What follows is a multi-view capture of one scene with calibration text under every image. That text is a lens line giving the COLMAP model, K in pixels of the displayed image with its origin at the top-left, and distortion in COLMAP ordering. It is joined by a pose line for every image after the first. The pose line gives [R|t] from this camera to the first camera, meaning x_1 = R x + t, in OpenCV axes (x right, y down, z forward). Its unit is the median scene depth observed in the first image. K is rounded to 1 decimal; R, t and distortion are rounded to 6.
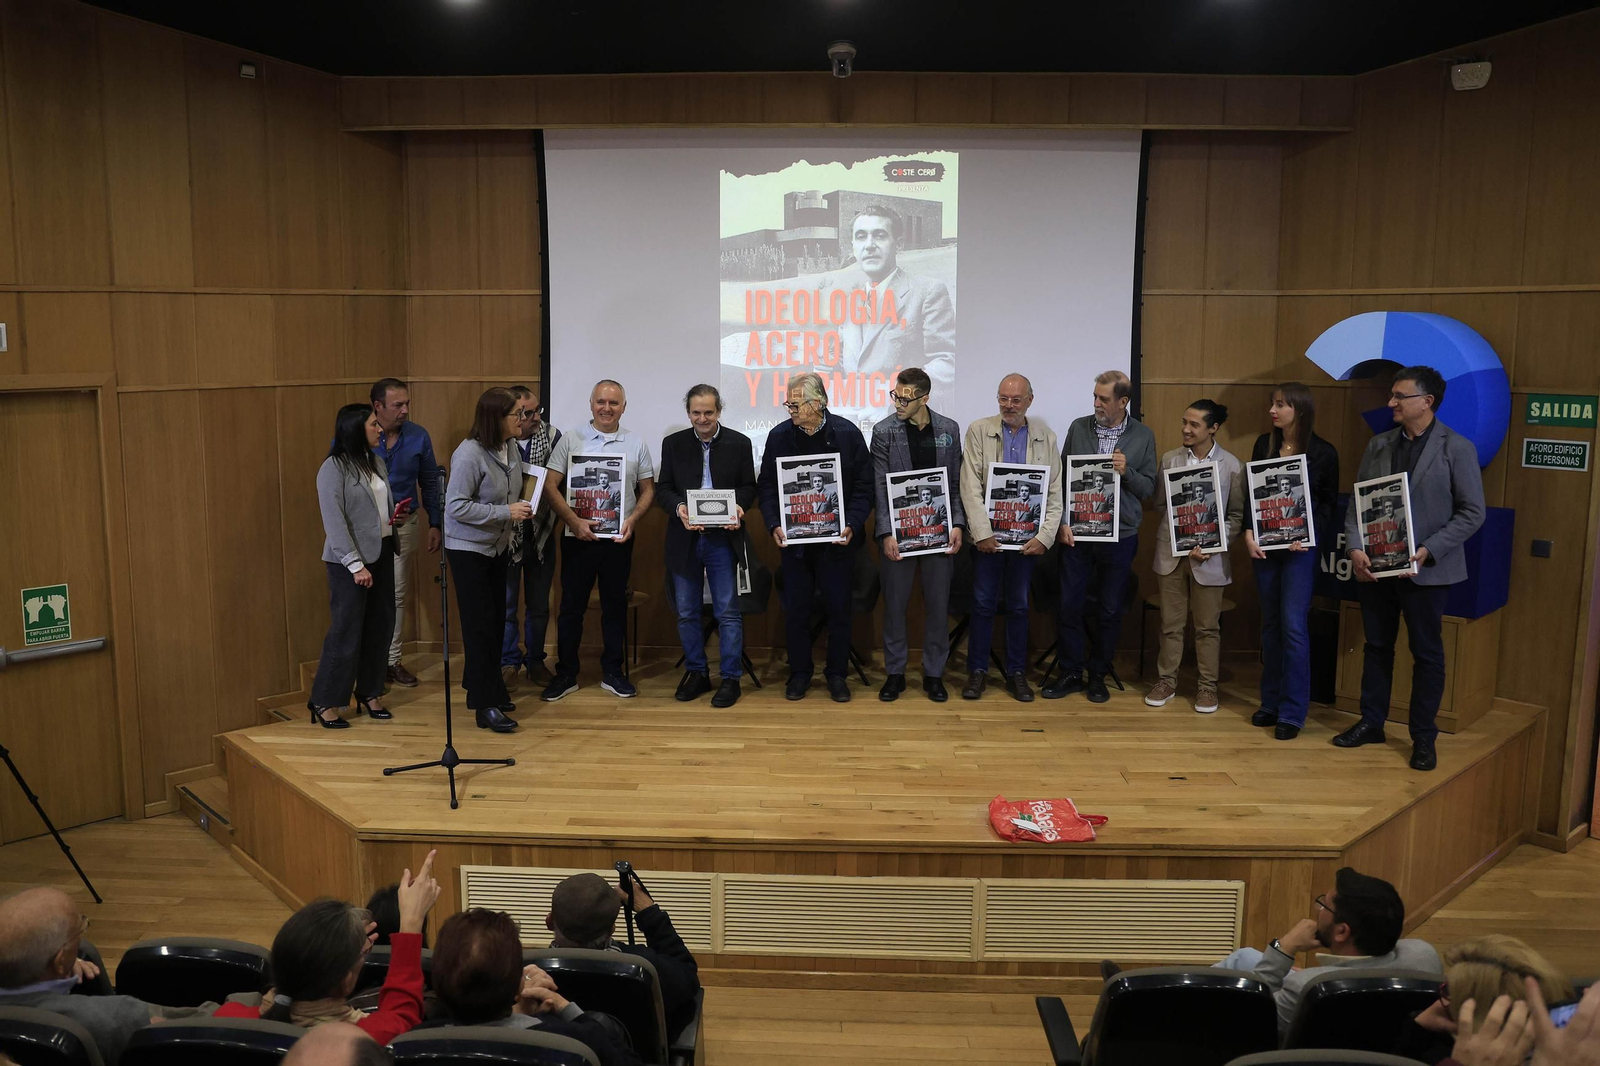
lens RADIAL K [[1249.3, 0, 750.5], [0, 1249.3, 500.4], [0, 0, 1]] dist [-0.084864, 0.053978]
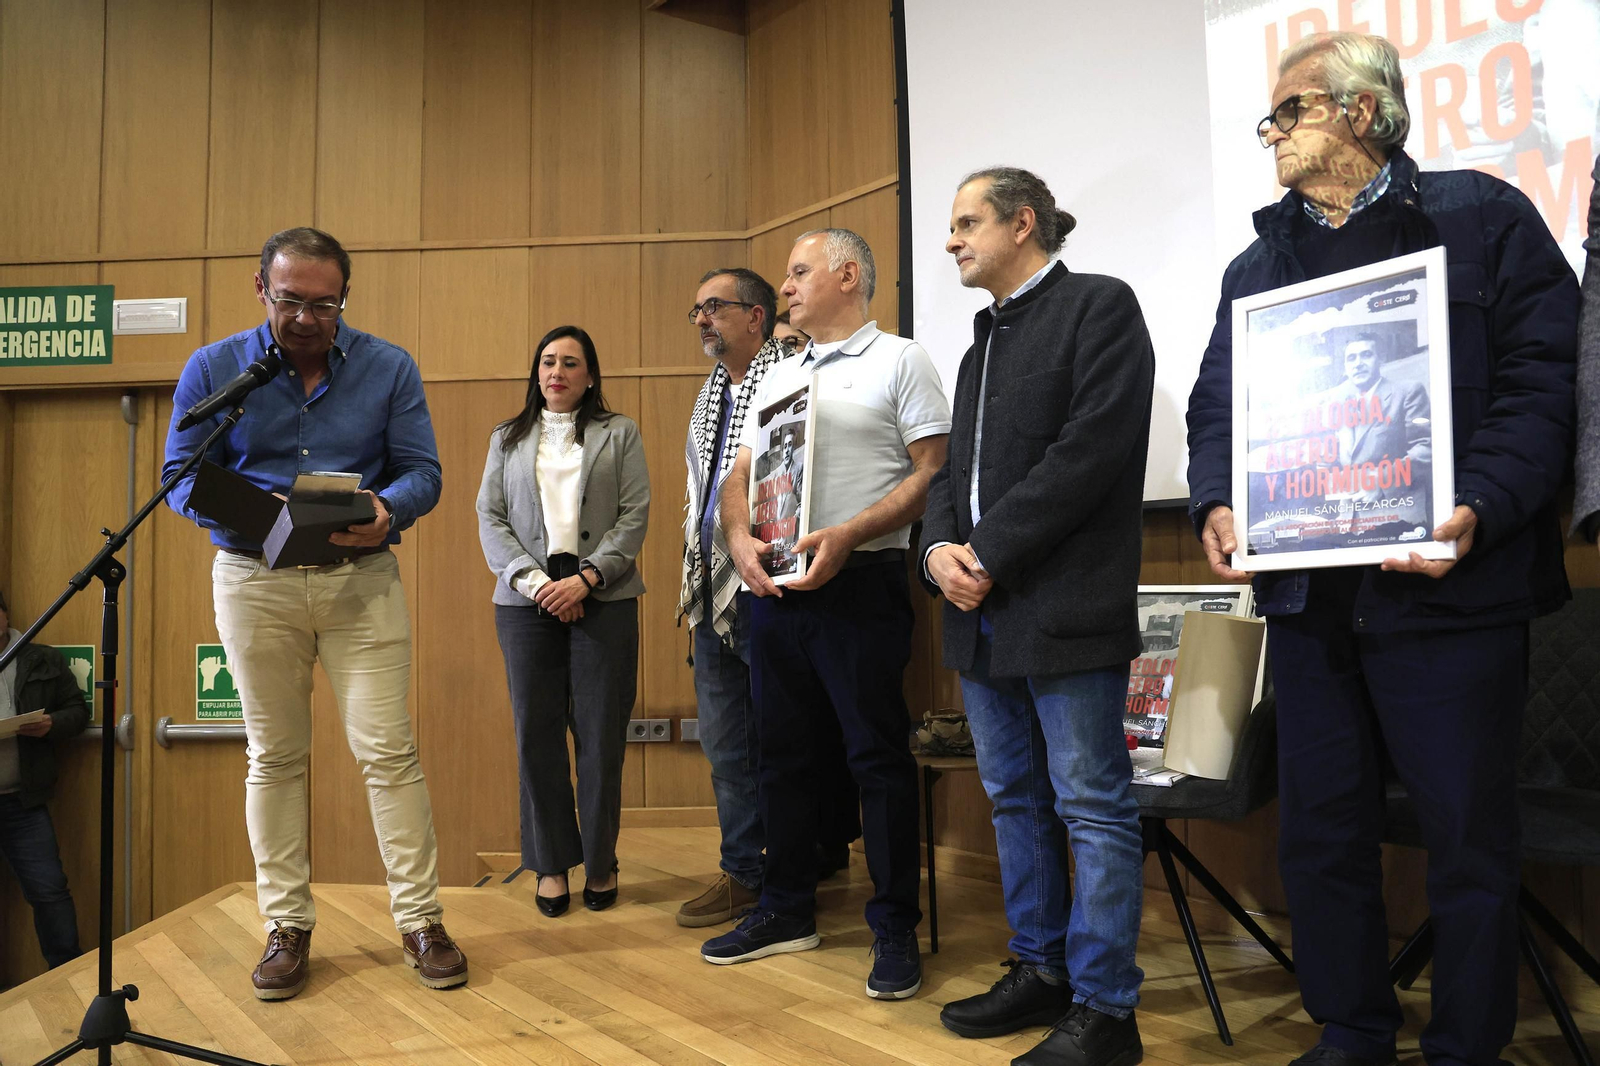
lens RADIAL K [[1084.0, 0, 836.6], [0, 1084.0, 537.1], [0, 0, 1]] dist [-0.094828, 0.057921]
pose [[0.724480, -0.037605, -0.688269, 0.134516], [-0.077301, 0.987779, -0.135337, 0.059148], [0.684948, 0.151253, 0.712719, 0.720993]]
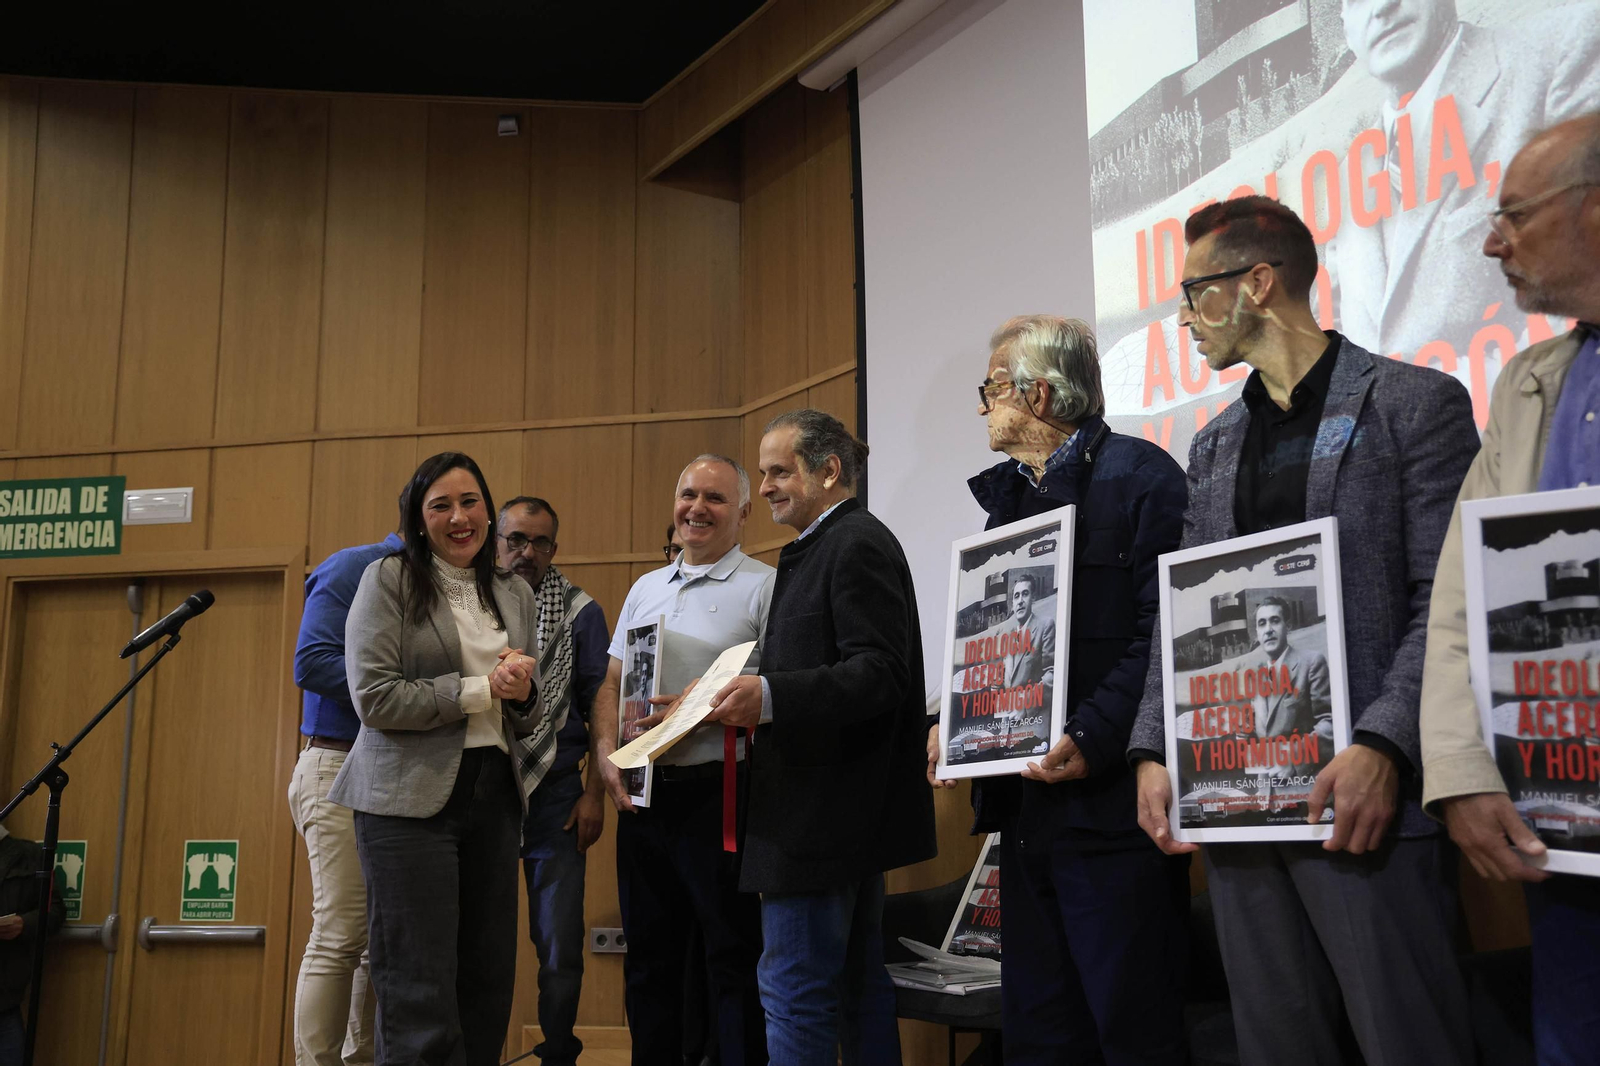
lens RADIAL K [[1470.1, 0, 800.2], [0, 1470.1, 534.9], [0, 0, 1]] dist [0.041700, 0.000000]
pose [[0.576843, -0.132163, -0.806092, 0.334777], [-0.103121, 0.967147, -0.232363, 0.058547], [0.810320, 0.217162, 0.544263, 0.700484]]
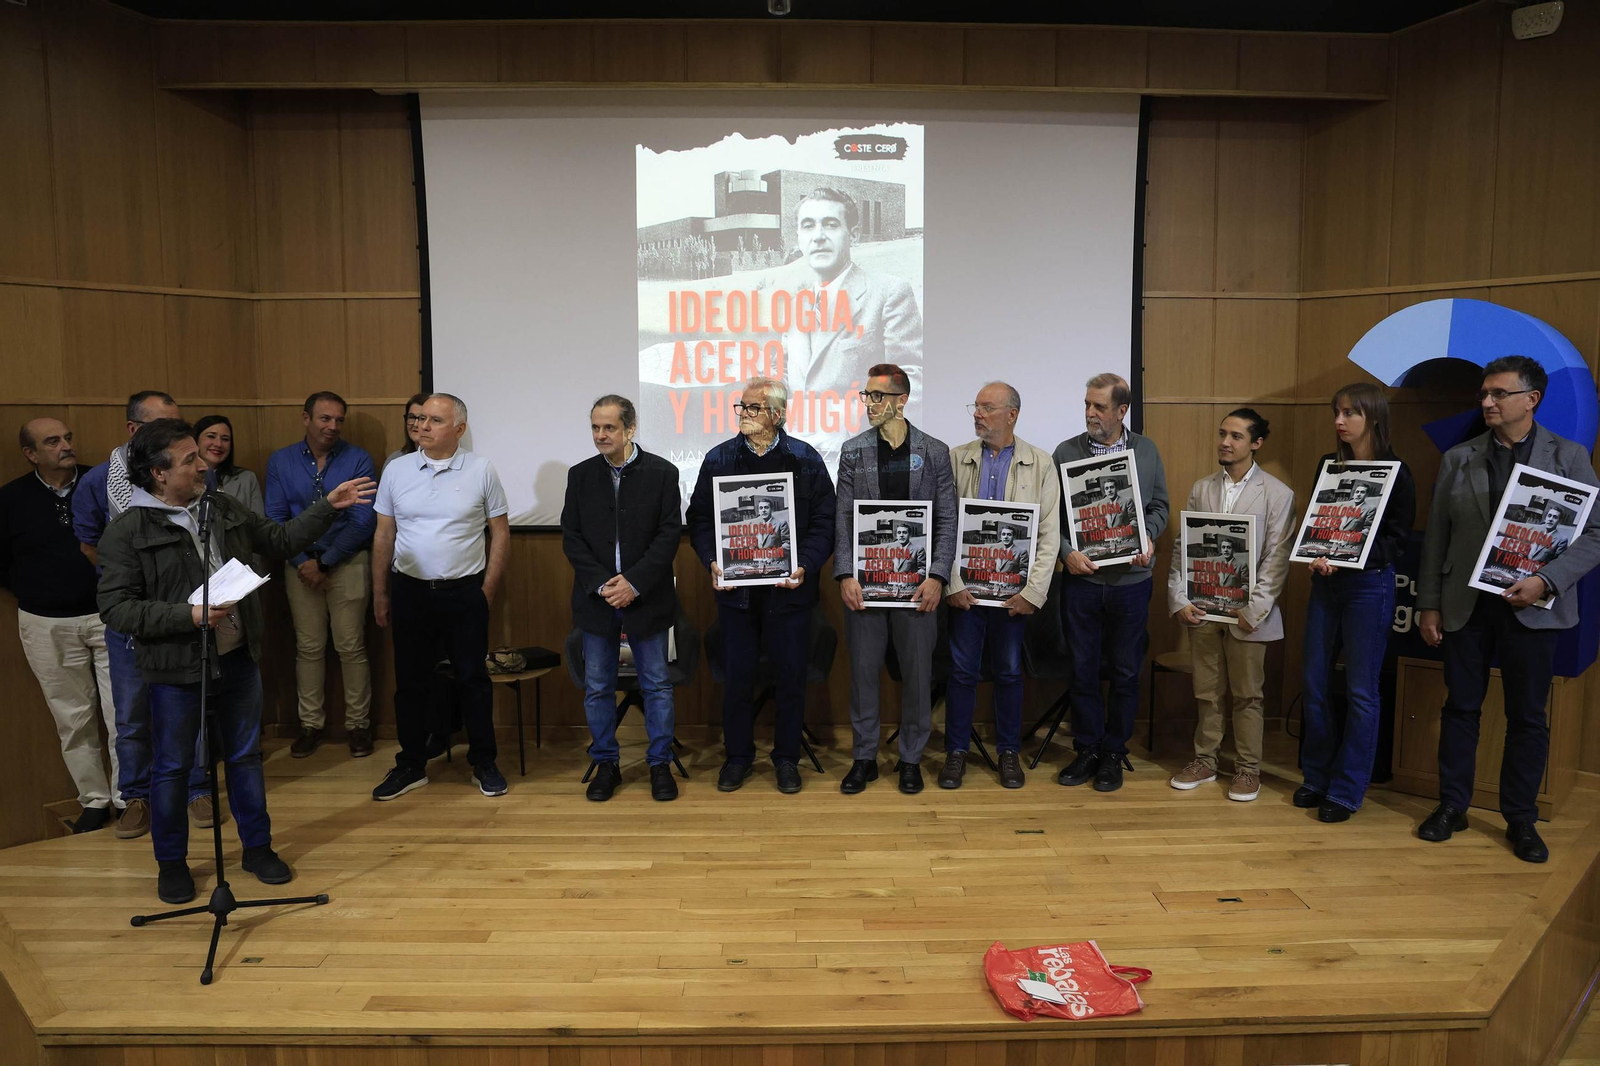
lens RADIAL K [[1084.0, 0, 821.1], [0, 1084.0, 564.2], [0, 0, 1]] dist [-0.094828, 0.057921]
pose [[0.997162, -0.010806, 0.074508, 0.043976], [0.011587, 0.999882, -0.010060, 0.020848], [-0.074390, 0.010894, 0.997170, 0.303207]]
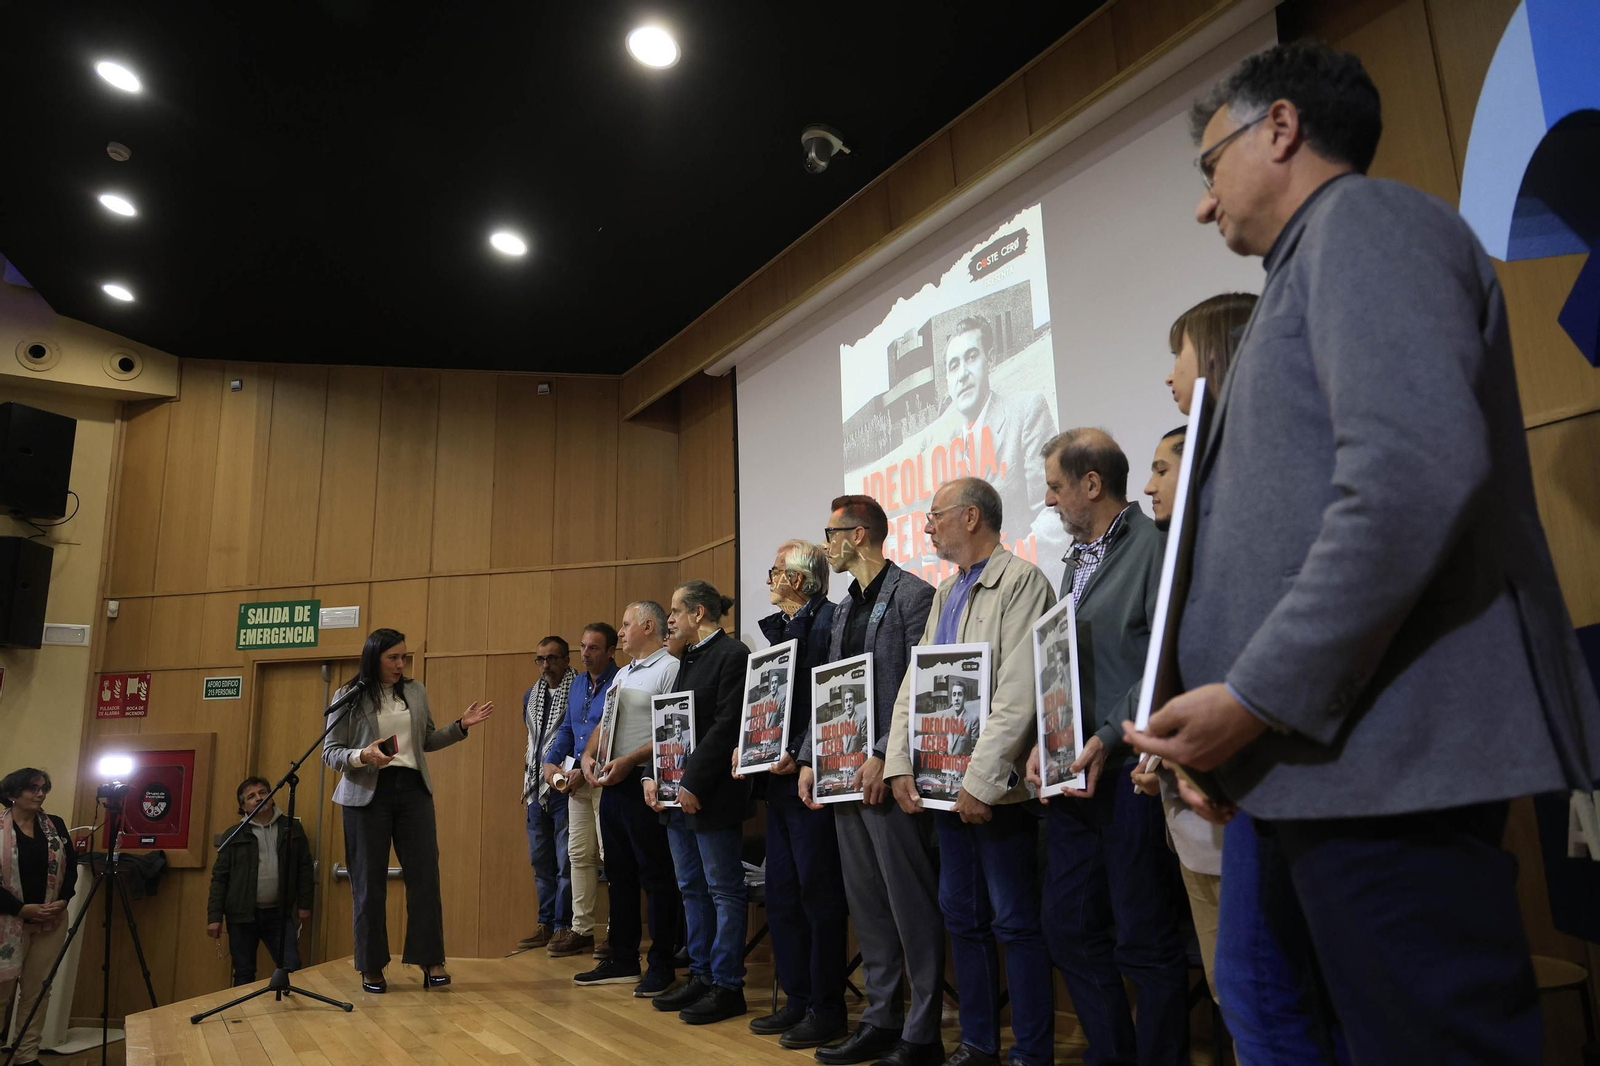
lens RADIAL K [[1084.0, 0, 824.4], [0, 1084.0, 549.4], [0, 0, 1]] dist [-0.094828, 0.057921]
pose [[0.591330, -0.177045, -0.786755, 0.532367], [-0.082248, 0.957275, -0.277235, 0.065924], [0.802224, 0.228647, 0.551504, 0.655634]]
